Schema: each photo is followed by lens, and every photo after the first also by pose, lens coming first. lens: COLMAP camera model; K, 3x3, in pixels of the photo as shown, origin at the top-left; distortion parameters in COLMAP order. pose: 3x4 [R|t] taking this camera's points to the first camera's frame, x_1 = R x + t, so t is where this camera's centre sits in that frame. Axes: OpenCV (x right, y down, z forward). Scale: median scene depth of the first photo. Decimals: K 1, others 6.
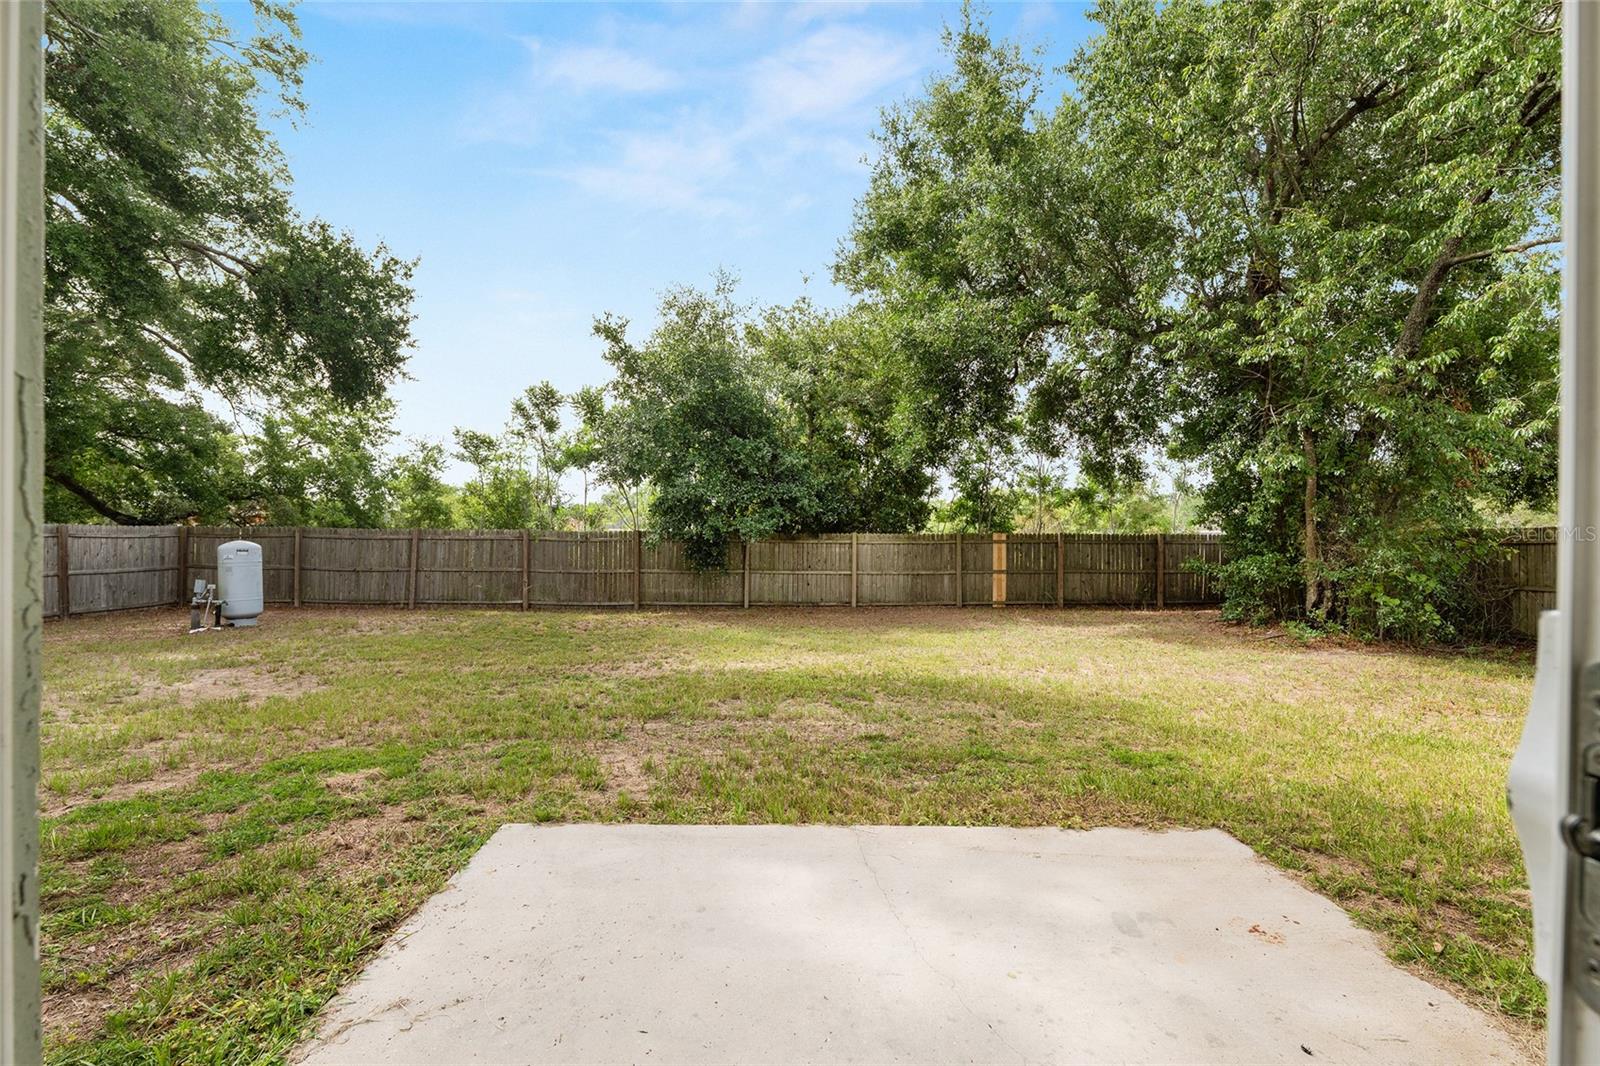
lens RADIAL K [[690.3, 0, 764.2], [0, 690.3, 536.0], [0, 0, 1]] dist [-0.013044, 0.000711]
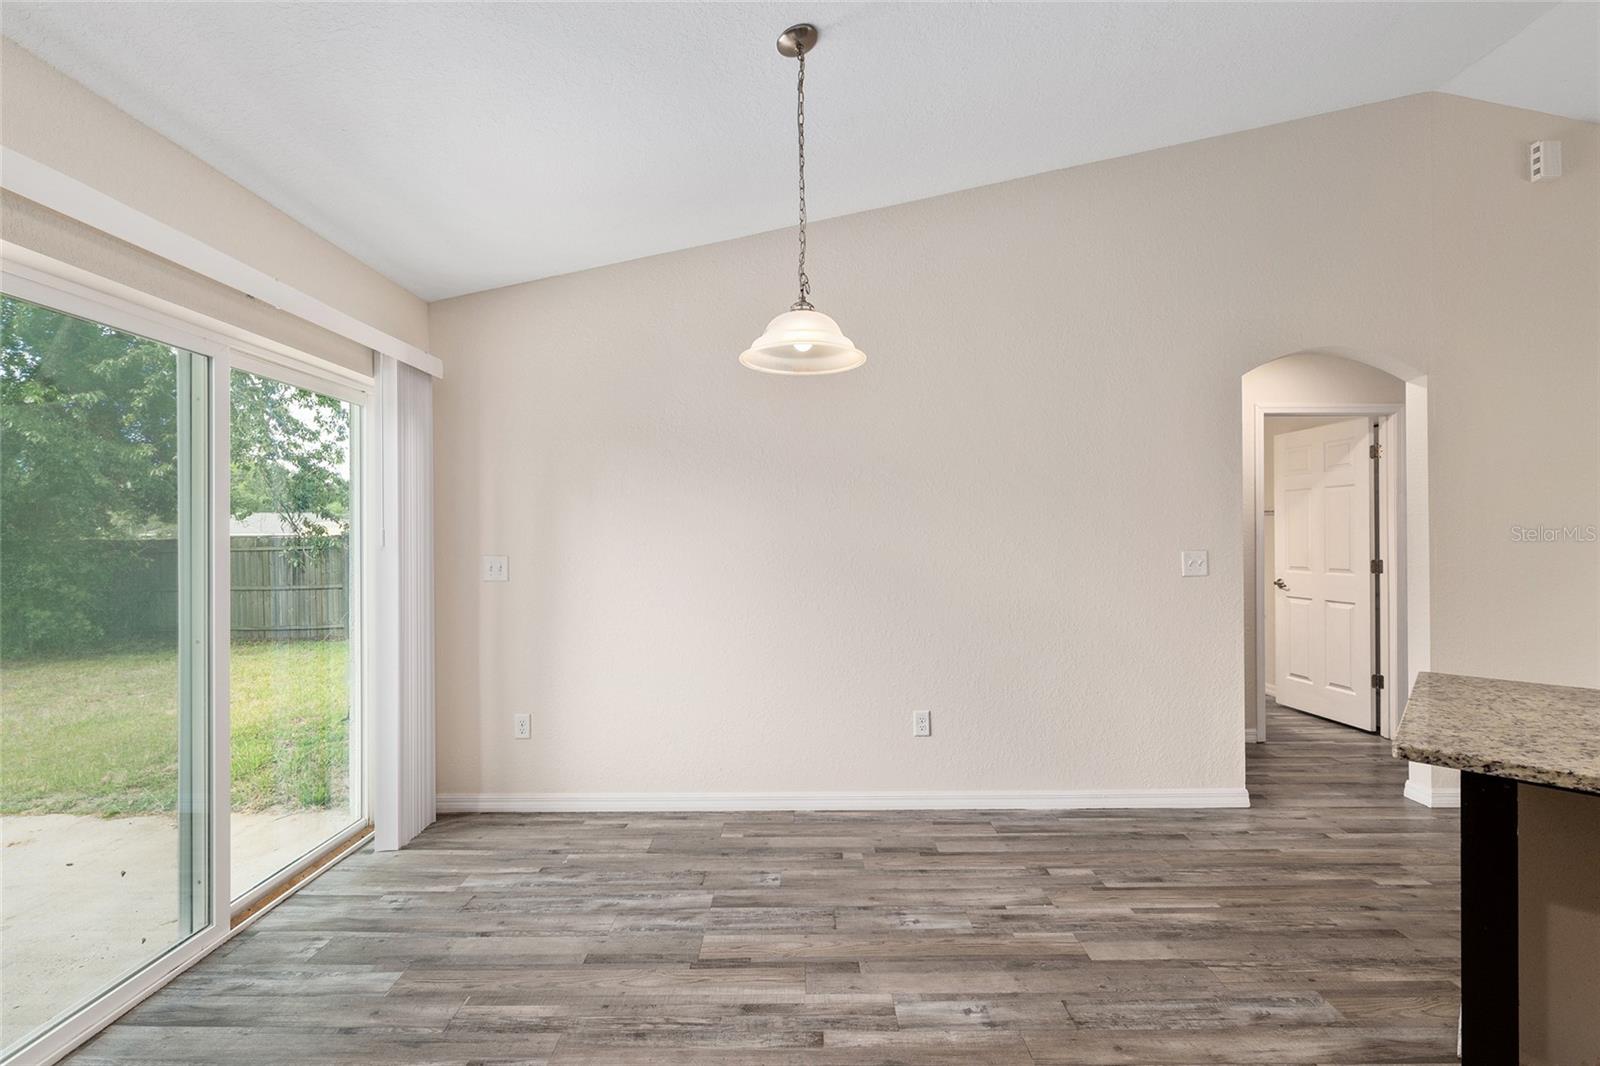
lens RADIAL K [[690.3, 0, 803.0], [0, 690.3, 531.4], [0, 0, 1]] dist [-0.013044, 0.000711]
pose [[-0.030830, -0.004566, 0.999514, -0.130549], [0.018980, 0.999807, 0.005152, -0.011264], [-0.999344, 0.019129, -0.030738, -0.110638]]
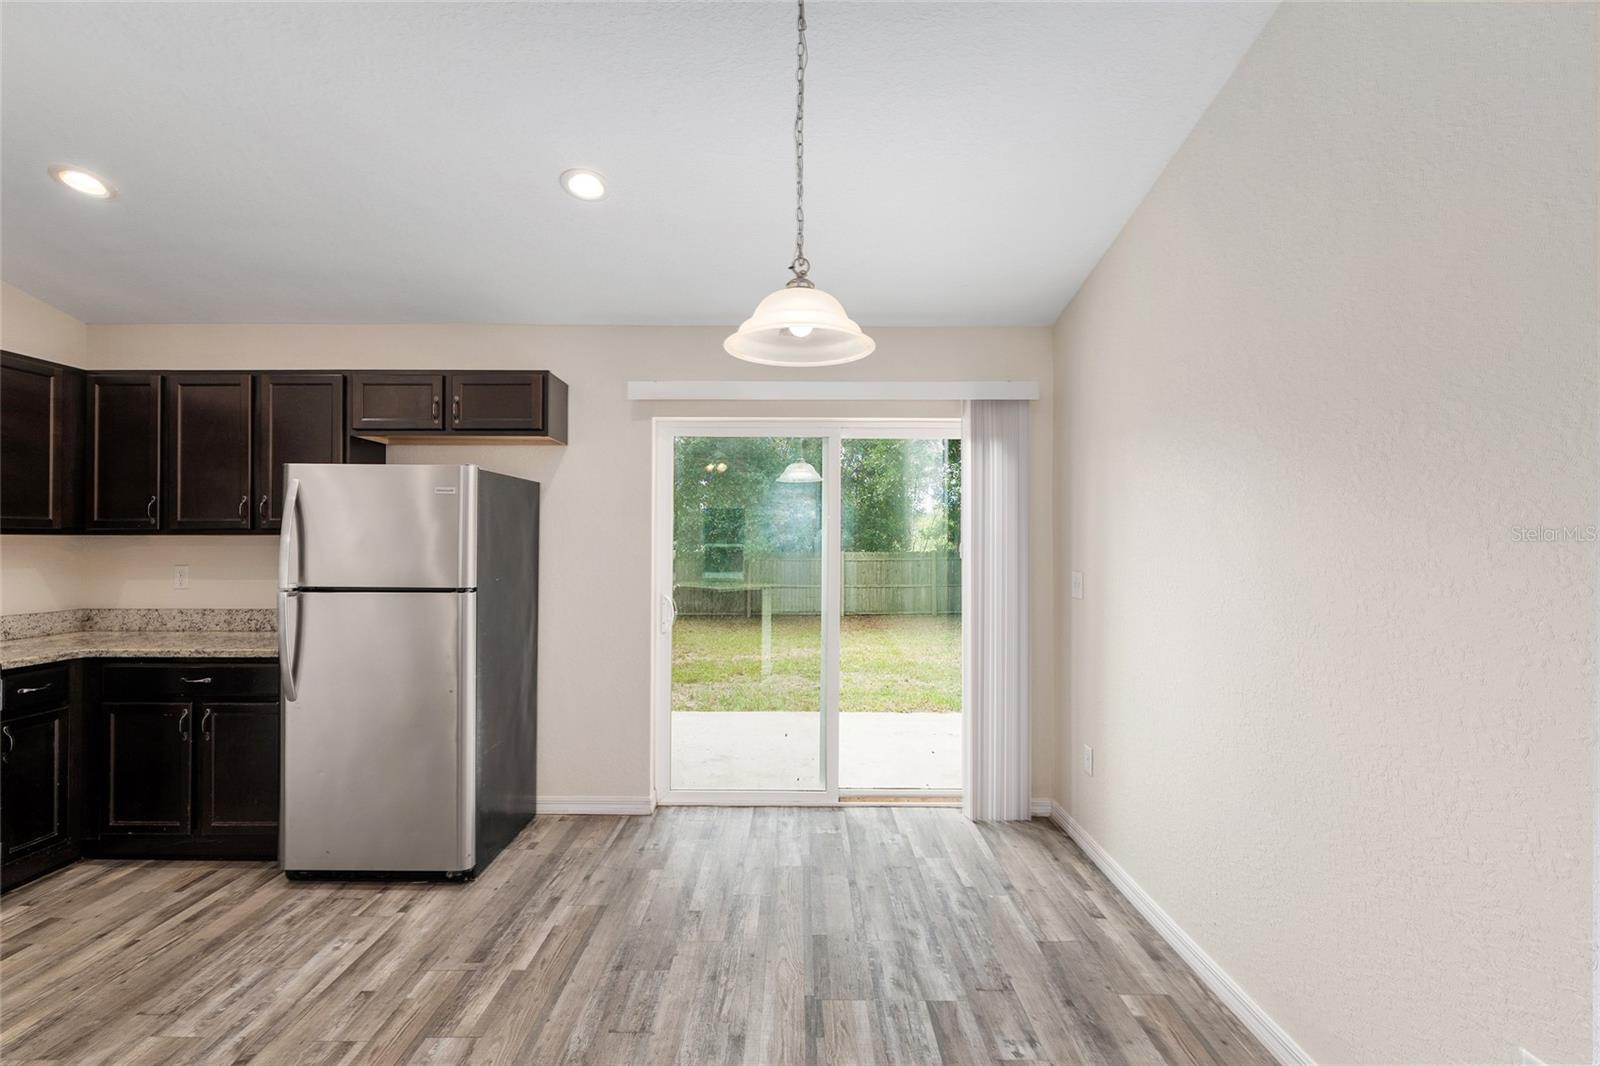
lens RADIAL K [[730.5, 0, 793.5], [0, 730.5, 533.1], [0, 0, 1]] dist [-0.003396, -0.000034]
pose [[0.999540, -0.007645, 0.029356, 0.012621], [0.008299, 0.999718, -0.022231, -0.009883], [-0.029178, 0.022464, 0.999322, -0.244276]]
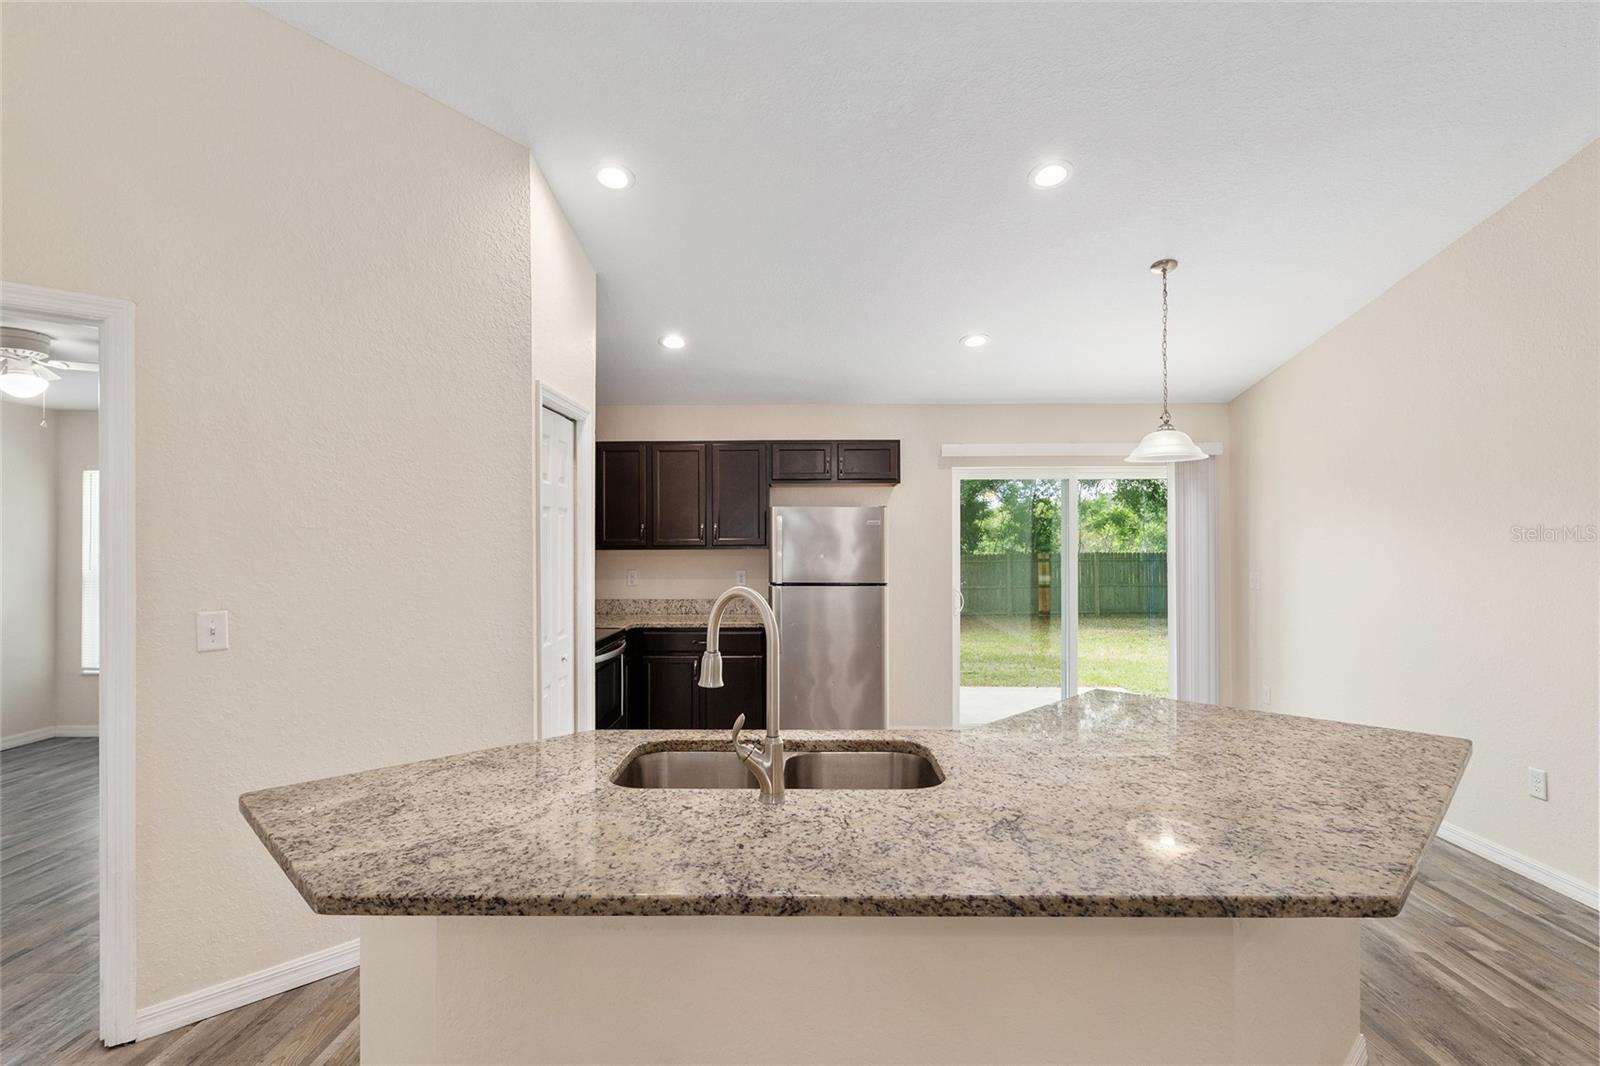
lens RADIAL K [[782.2, 0, 798.6], [0, 782.2, 537.9], [0, 0, 1]] dist [-0.000464, 0.000131]
pose [[0.999789, -0.010746, 0.017526, -0.118061], [0.011040, 0.999798, -0.016790, -0.014764], [-0.017342, 0.016980, 0.999705, -0.389065]]
